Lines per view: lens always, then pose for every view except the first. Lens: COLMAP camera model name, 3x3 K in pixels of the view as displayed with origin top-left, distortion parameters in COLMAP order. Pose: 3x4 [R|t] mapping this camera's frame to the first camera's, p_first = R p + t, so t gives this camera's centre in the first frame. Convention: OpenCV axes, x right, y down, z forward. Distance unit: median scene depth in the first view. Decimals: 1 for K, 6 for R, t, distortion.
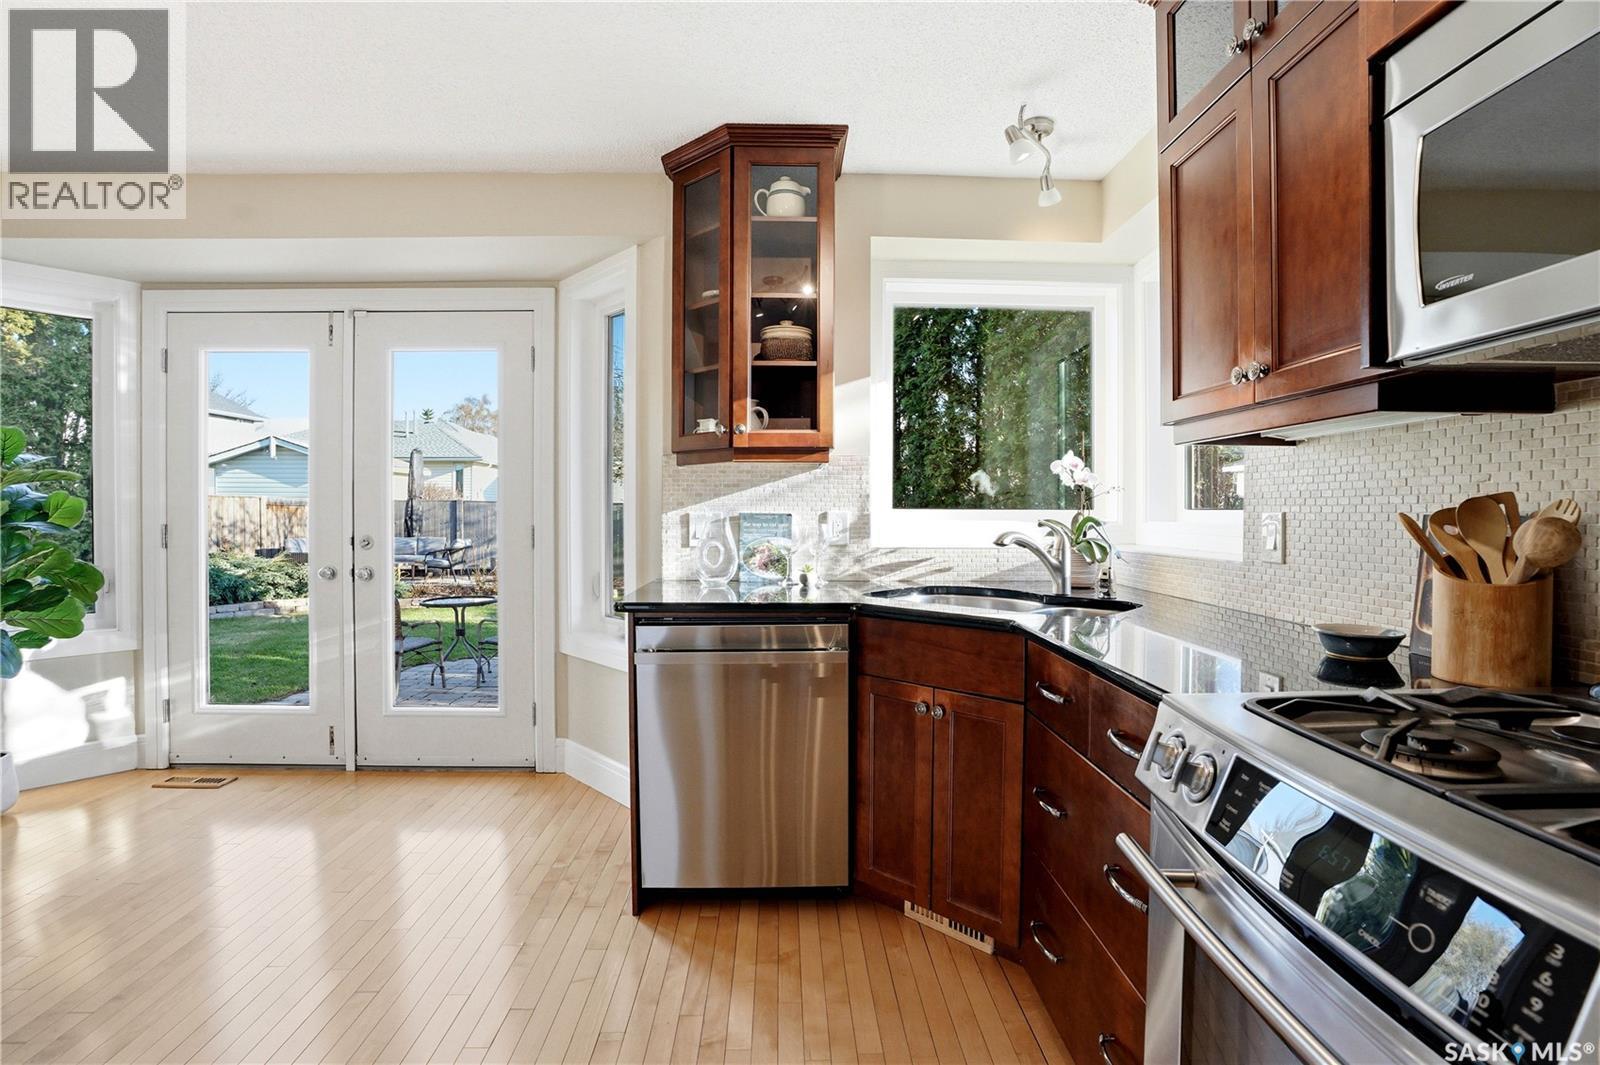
lens RADIAL K [[754.2, 0, 803.2], [0, 754.2, 514.8], [0, 0, 1]] dist [-0.068300, 0.026049]
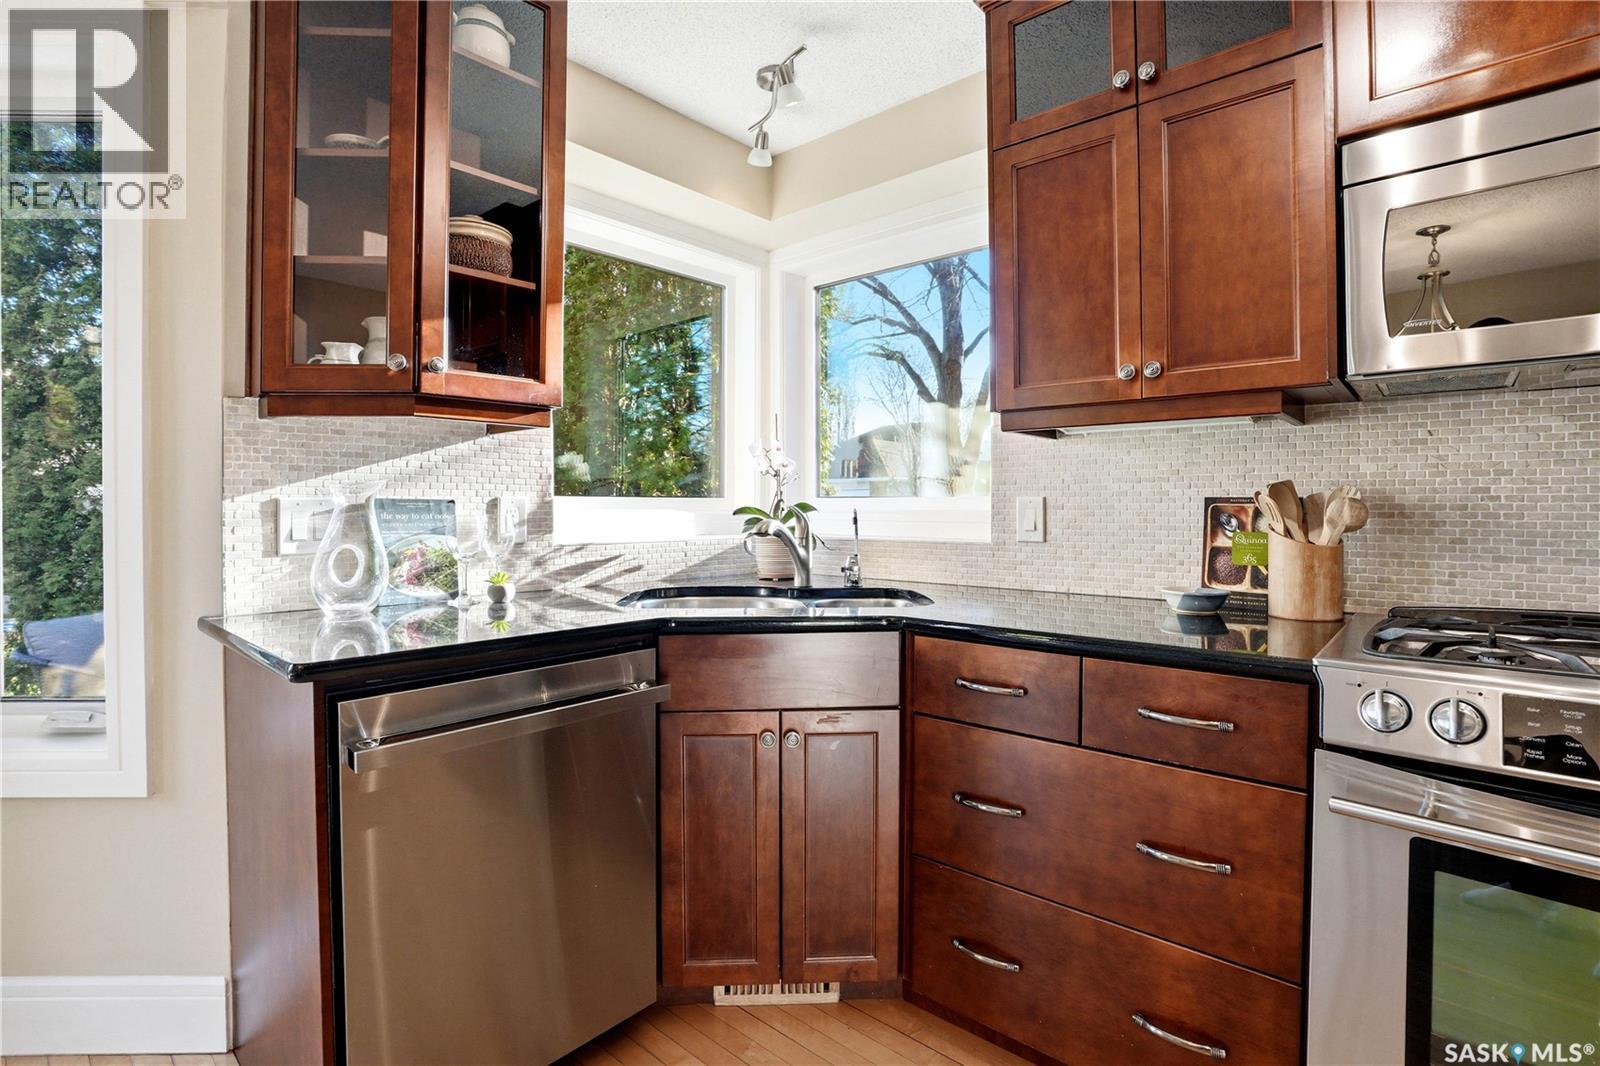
lens RADIAL K [[766.7, 0, 799.1], [0, 766.7, 508.5], [0, 0, 1]] dist [-0.072469, 0.023277]
pose [[0.680912, -0.004435, 0.732352, -0.306989], [0.004657, 0.999988, 0.001726, 0.006726], [-0.732351, 0.002235, 0.680924, 0.306311]]
